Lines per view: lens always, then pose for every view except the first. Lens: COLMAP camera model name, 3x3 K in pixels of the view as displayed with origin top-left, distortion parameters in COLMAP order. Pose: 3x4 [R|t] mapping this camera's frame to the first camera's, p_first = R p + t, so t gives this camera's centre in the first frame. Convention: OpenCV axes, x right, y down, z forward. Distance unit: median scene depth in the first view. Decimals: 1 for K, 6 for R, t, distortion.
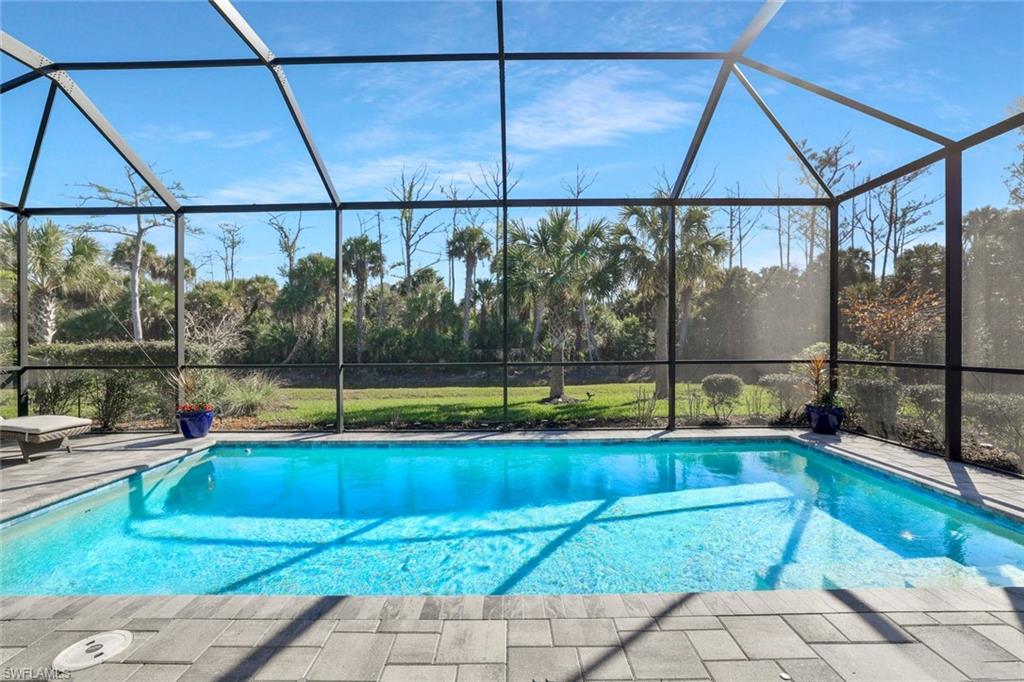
lens RADIAL K [[461.8, 0, 503.8], [0, 461.8, 333.6], [0, 0, 1]] dist [-0.034939, -0.000045]
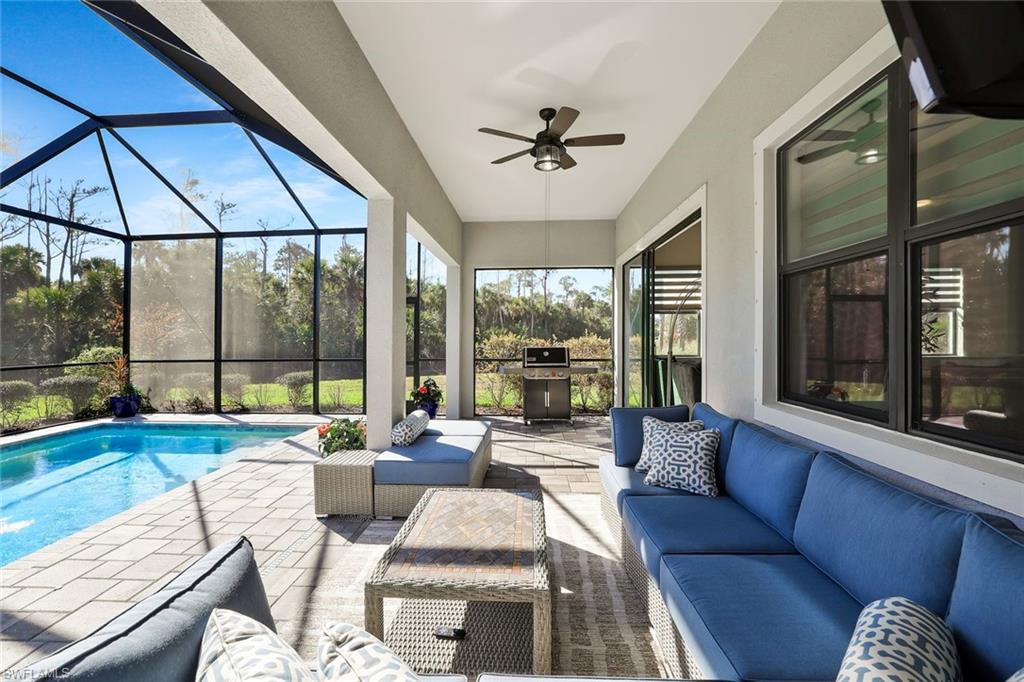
lens RADIAL K [[461.8, 0, 510.7], [0, 461.8, 339.9], [0, 0, 1]] dist [-0.034939, -0.000045]
pose [[0.027529, 0.002665, 0.999617, -0.444695], [-0.006317, 0.999977, -0.002492, -0.004455], [-0.999601, -0.006246, 0.027545, -0.111166]]
